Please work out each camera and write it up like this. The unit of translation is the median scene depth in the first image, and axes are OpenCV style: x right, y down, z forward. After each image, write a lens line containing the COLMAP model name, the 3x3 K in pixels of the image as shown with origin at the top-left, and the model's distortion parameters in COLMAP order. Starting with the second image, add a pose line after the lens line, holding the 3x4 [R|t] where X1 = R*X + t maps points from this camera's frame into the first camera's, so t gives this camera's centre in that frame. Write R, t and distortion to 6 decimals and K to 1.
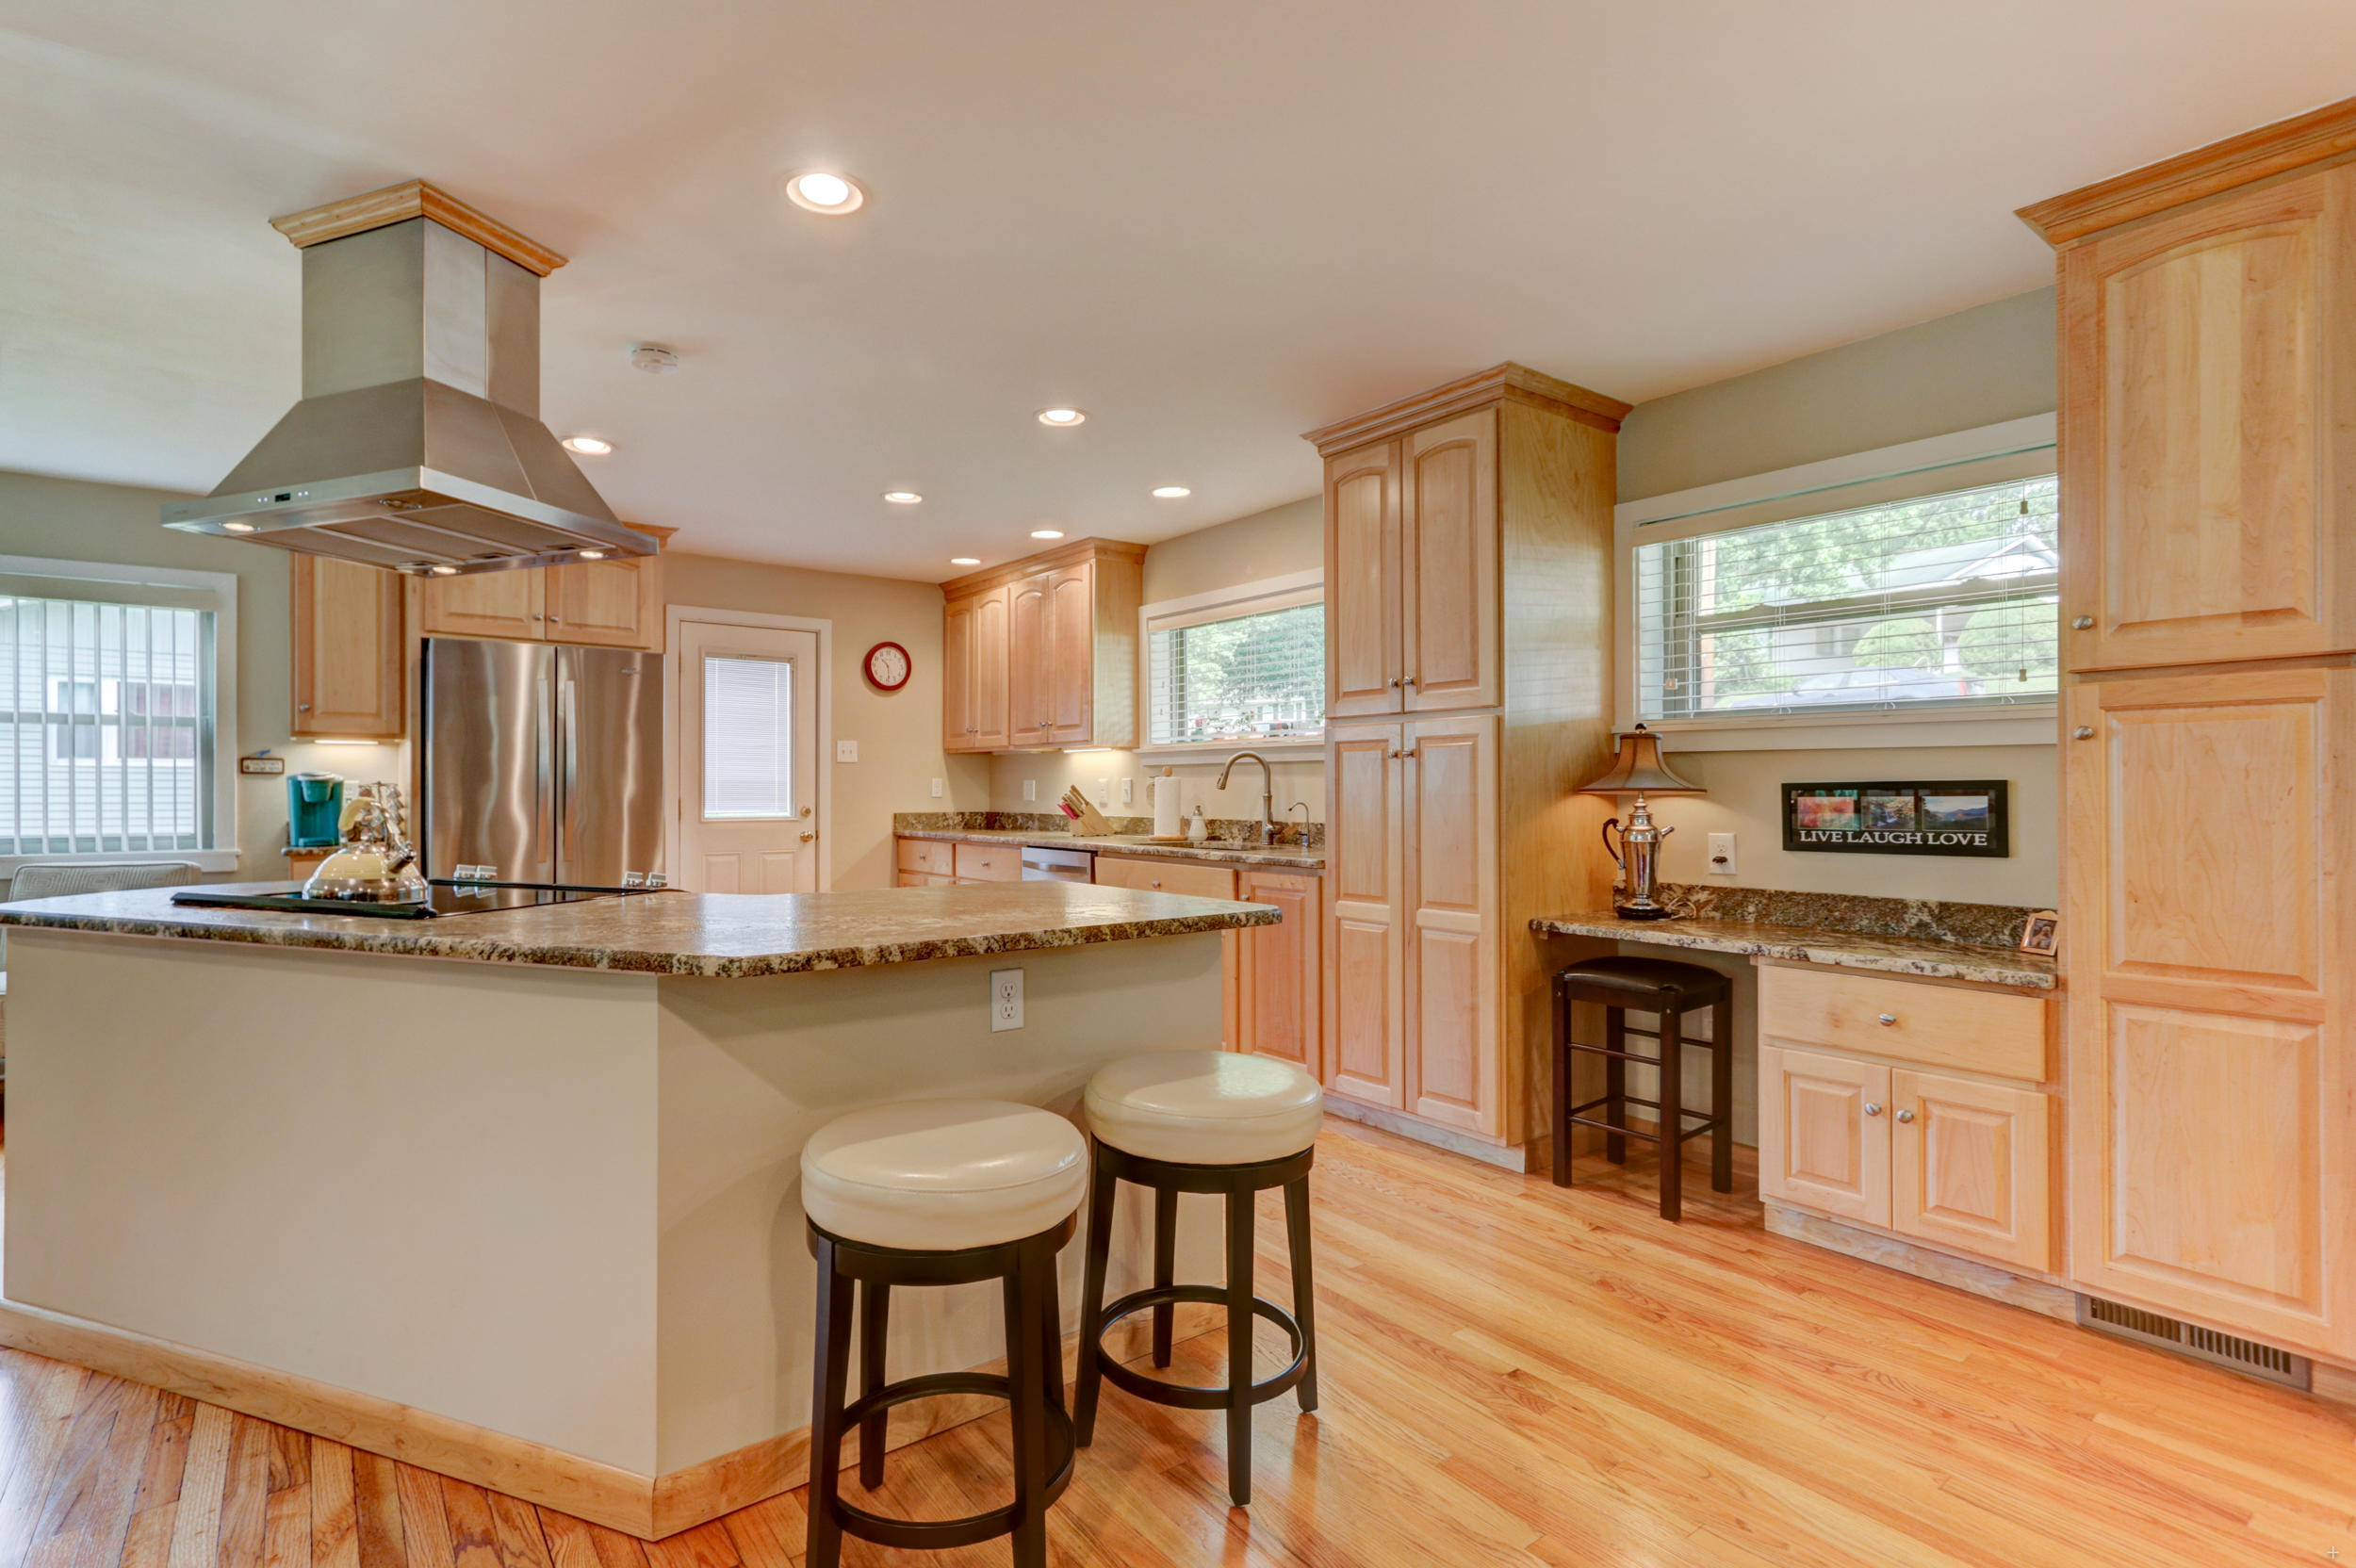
lens RADIAL K [[1103.2, 0, 1144.0], [0, 1103.2, 790.5], [0, 0, 1]] dist [0.009810, 0.000182]
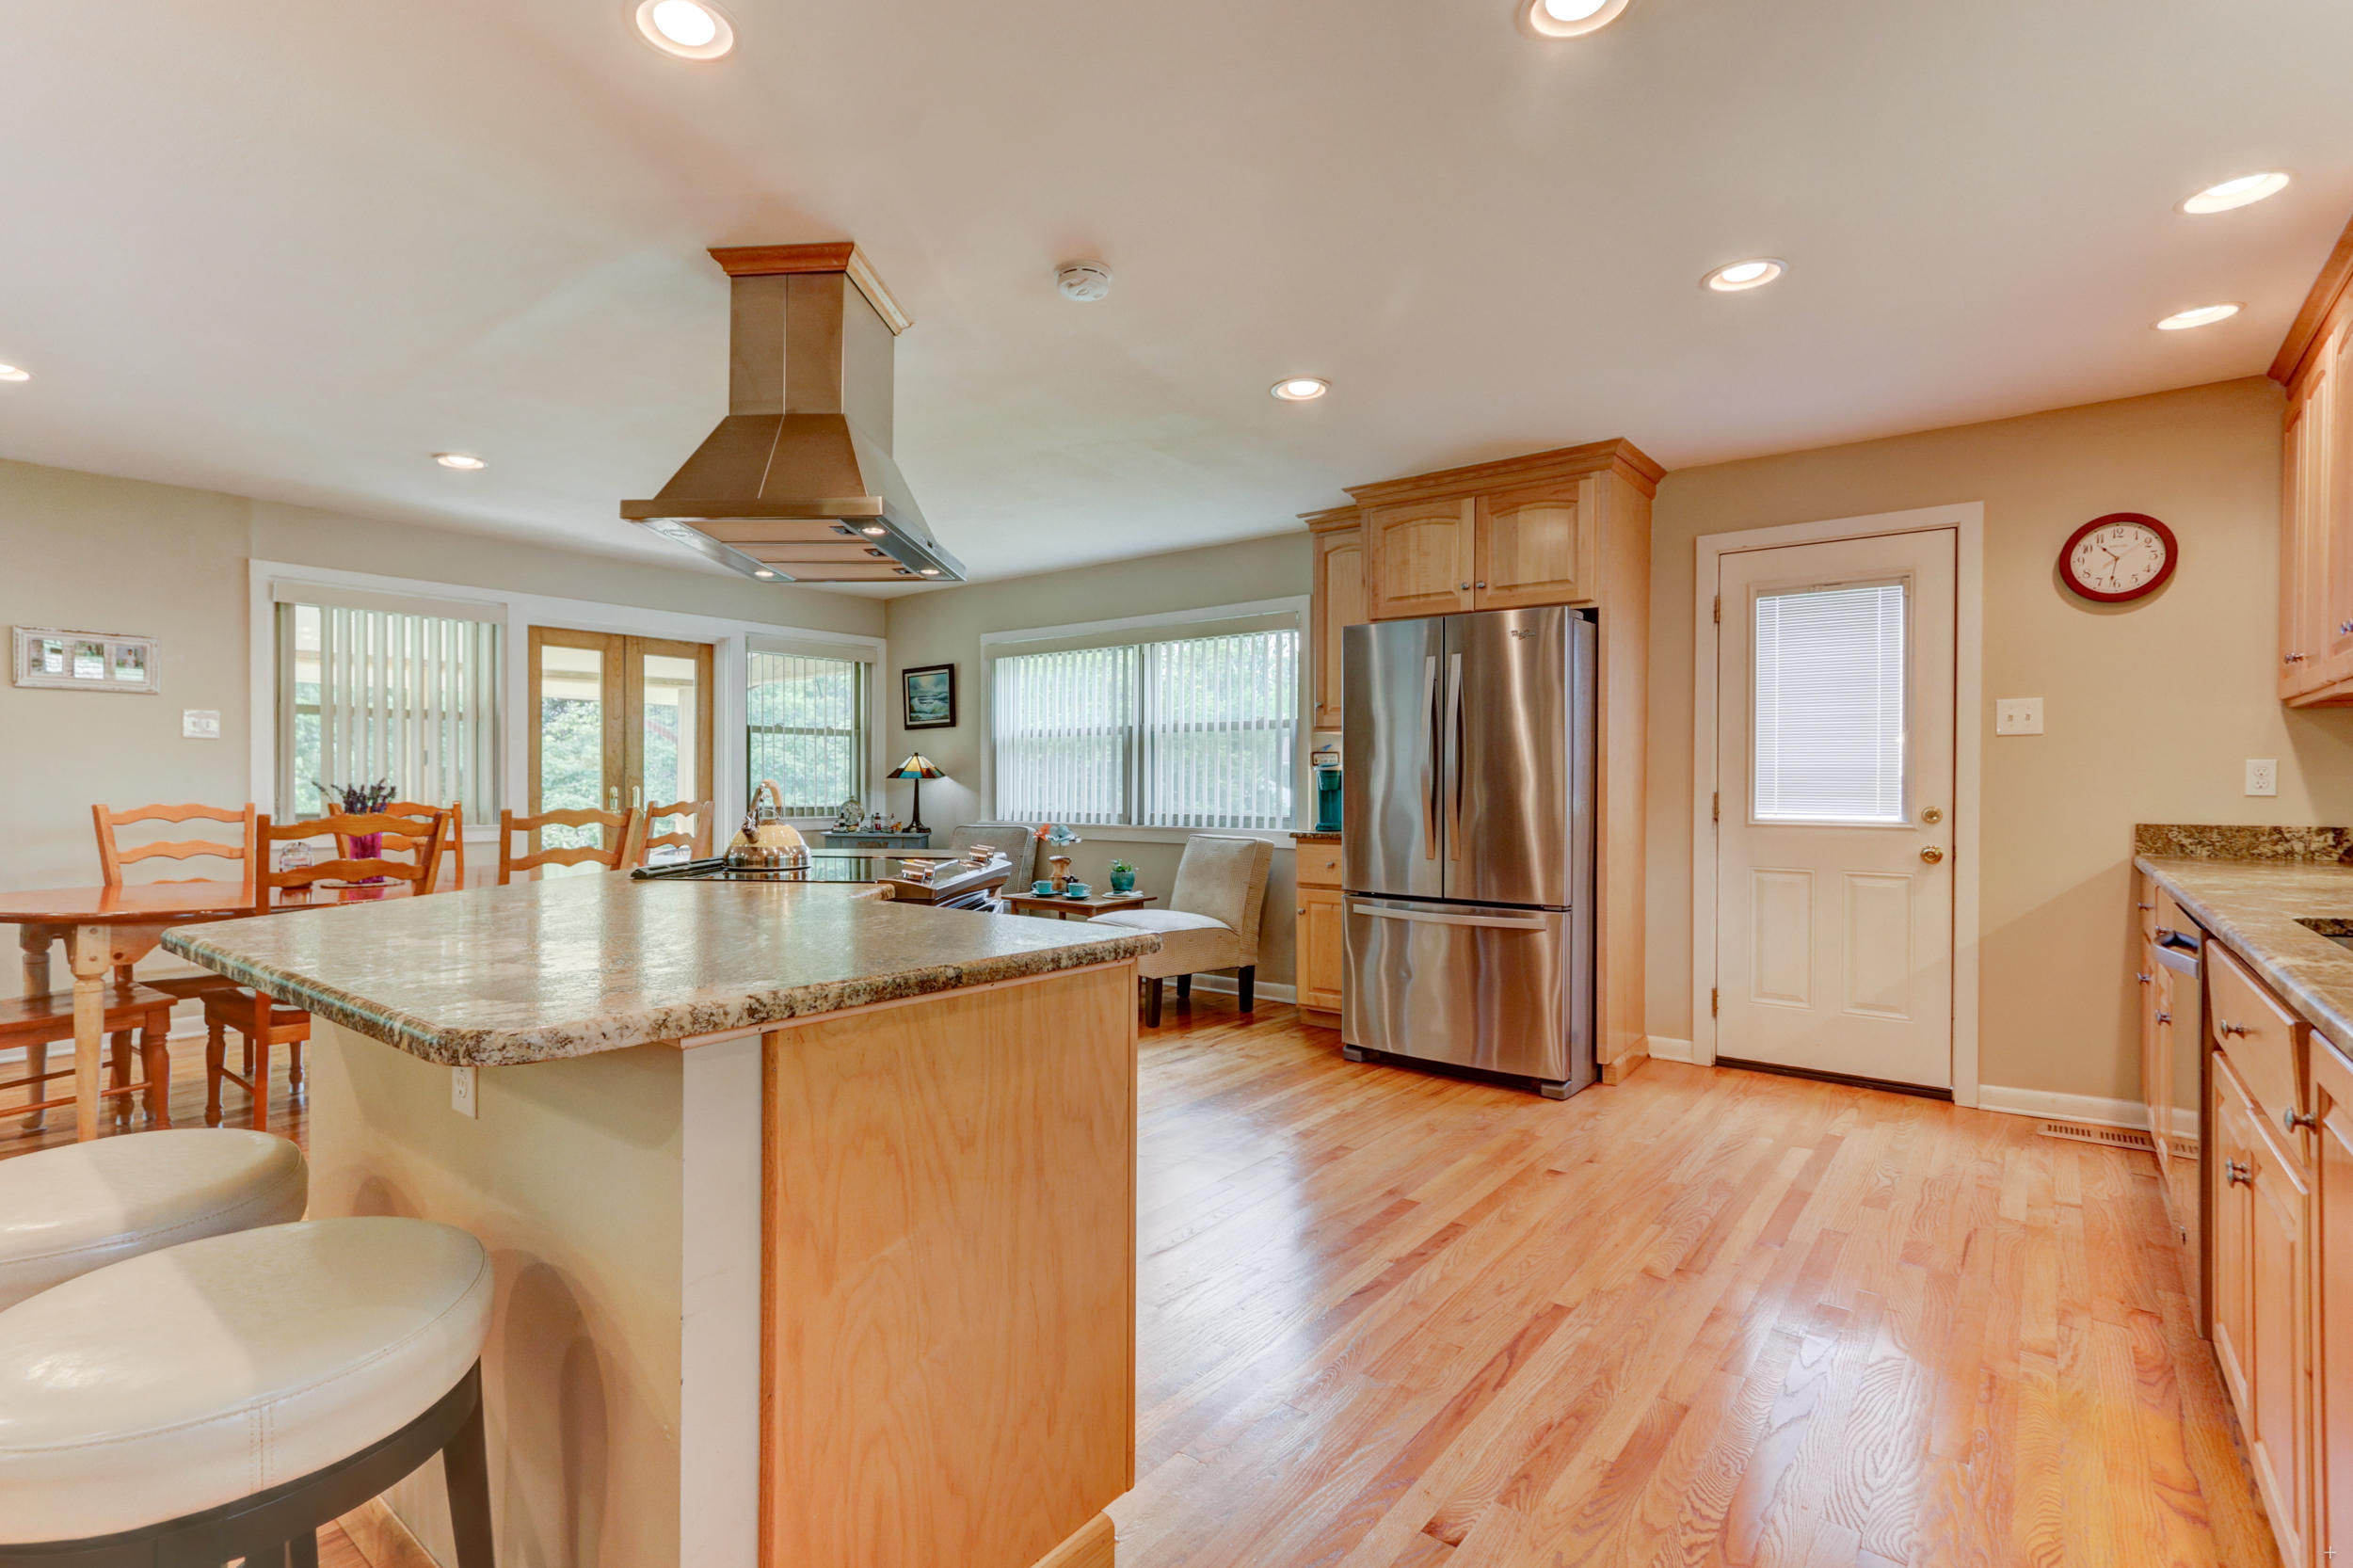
lens RADIAL K [[1101.9, 0, 1173.9], [0, 1101.9, 781.7], [0, 0, 1]] dist [0.009810, 0.000182]
pose [[0.264017, 0.000589, -0.964518, 0.251706], [-0.003775, 0.999993, -0.000423, 0.002208], [0.964511, 0.003753, 0.264017, 0.553763]]
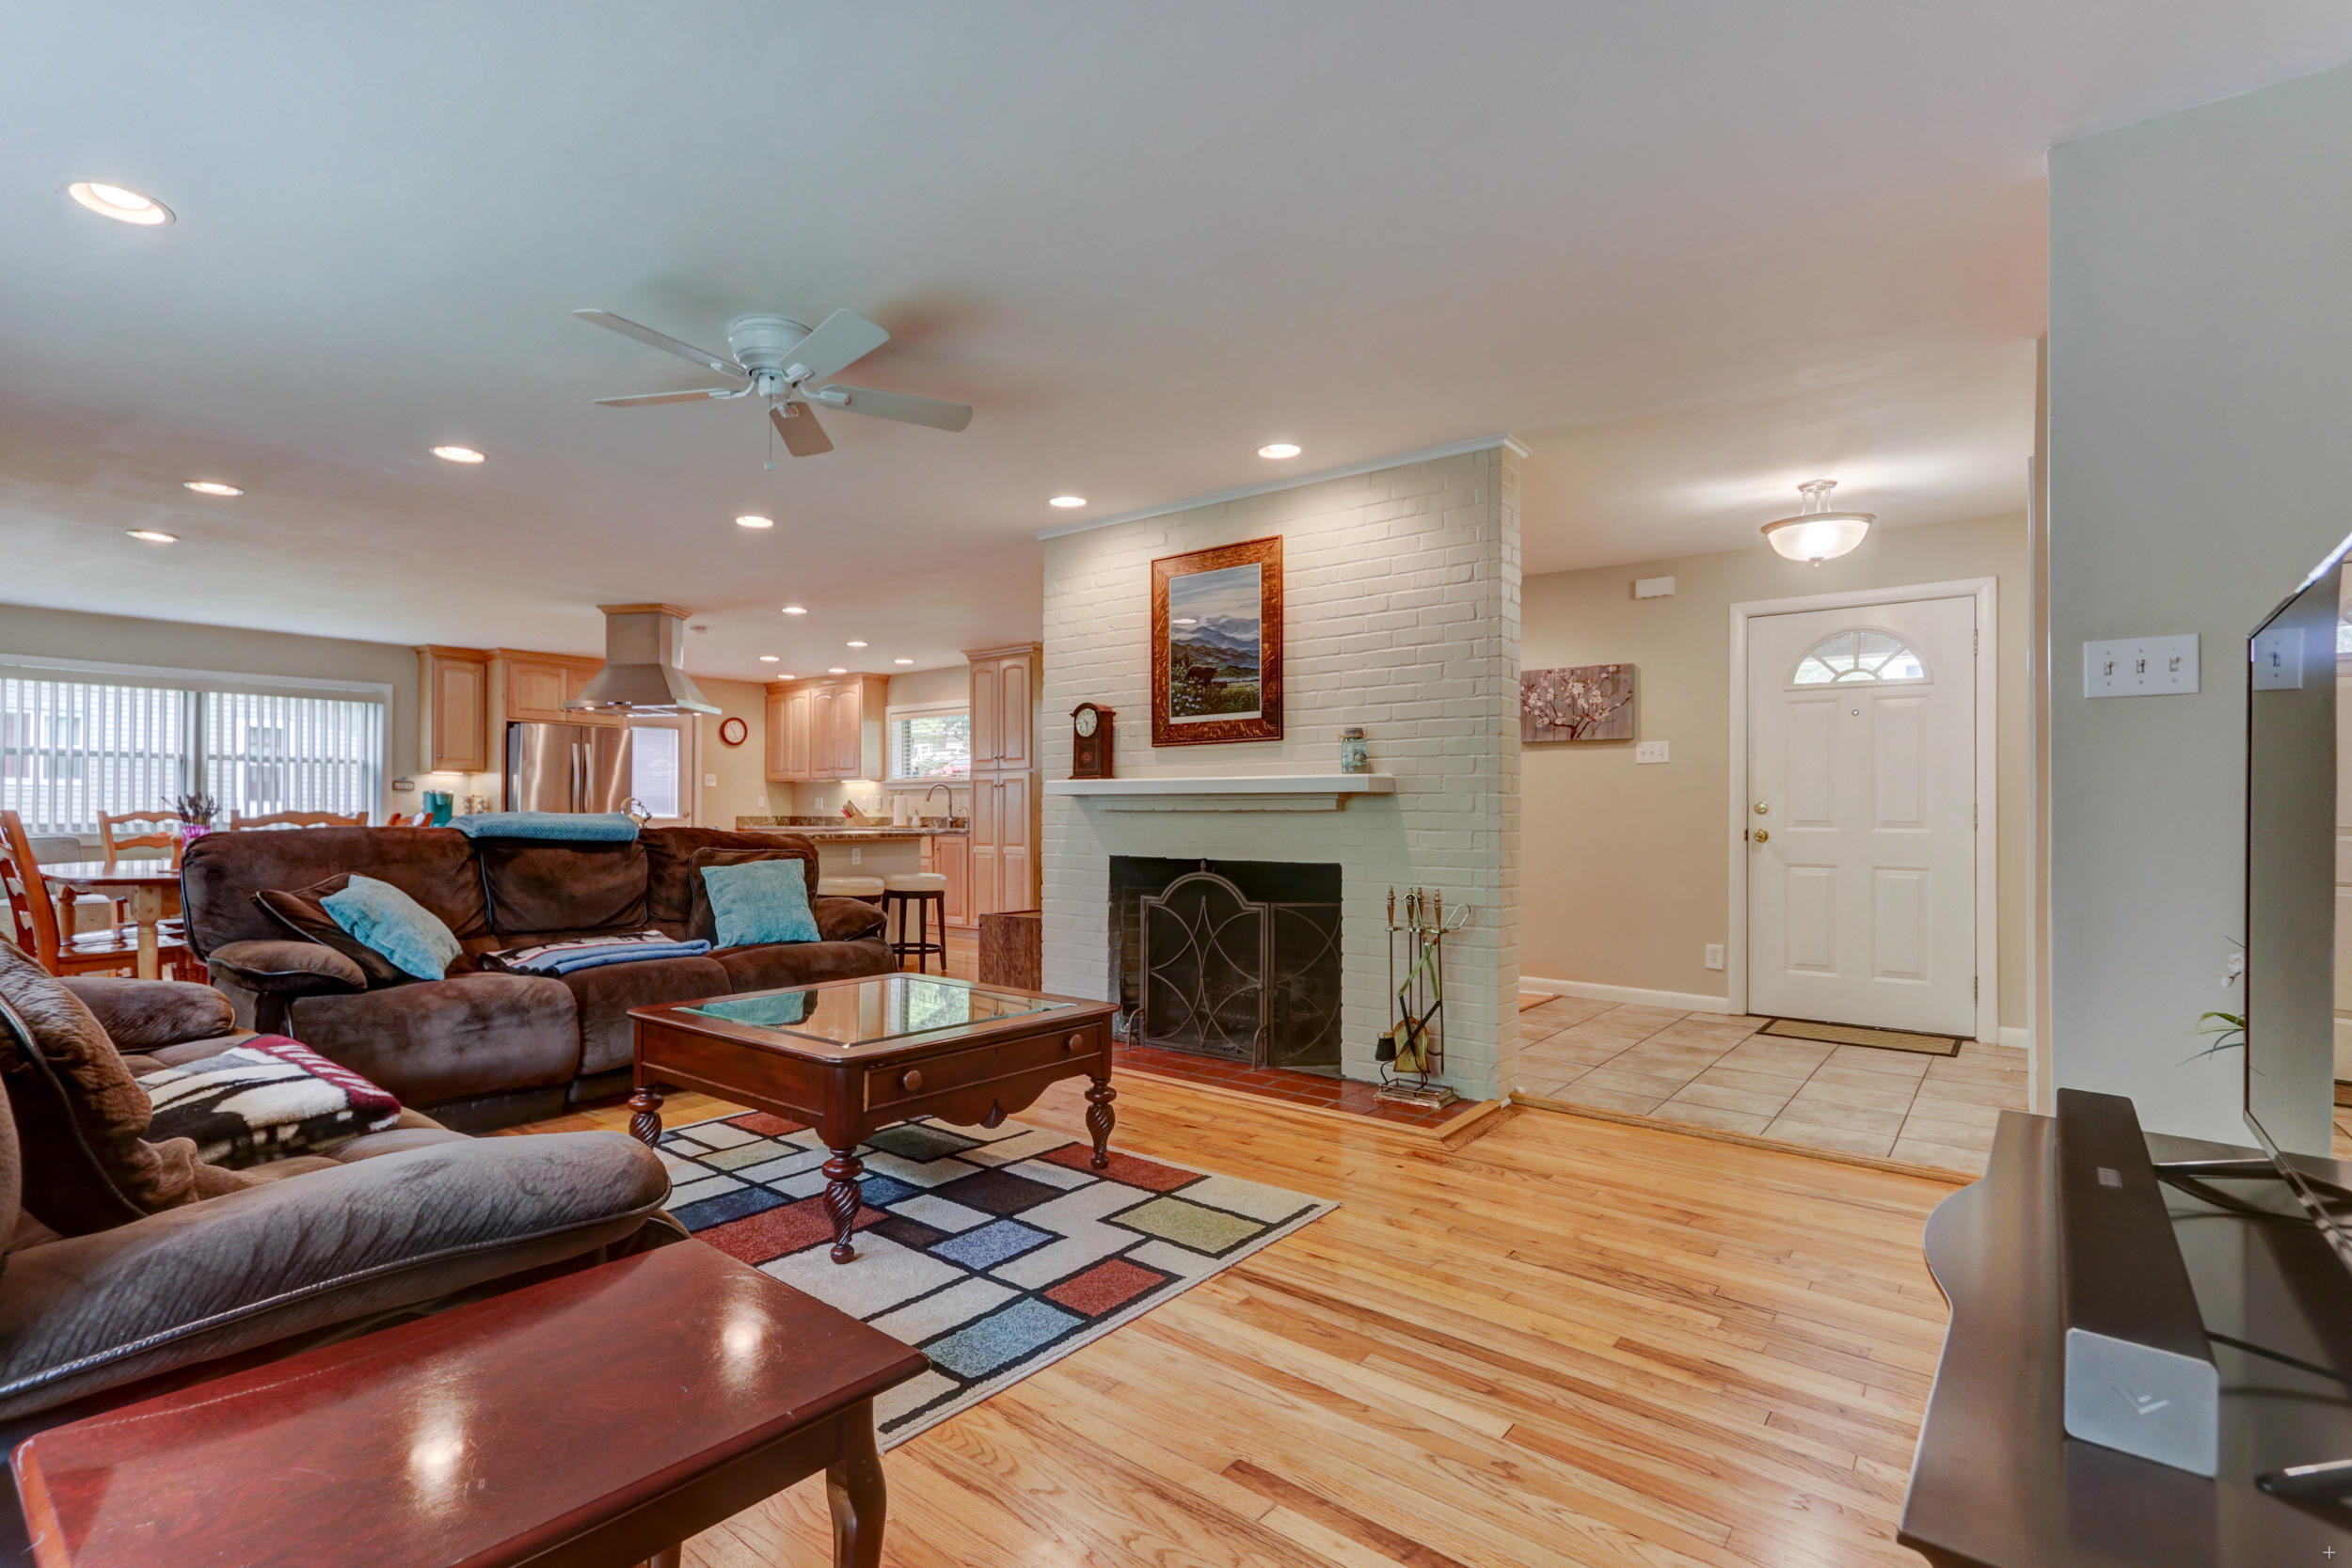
lens RADIAL K [[1101.3, 0, 1163.5], [0, 1101.3, 805.8], [0, 0, 1]] dist [0.009810, 0.000182]
pose [[0.965653, 0.004628, 0.259794, -0.038712], [-0.001834, 0.999938, -0.010996, 0.028034], [-0.259829, 0.010142, 0.965601, -1.083085]]
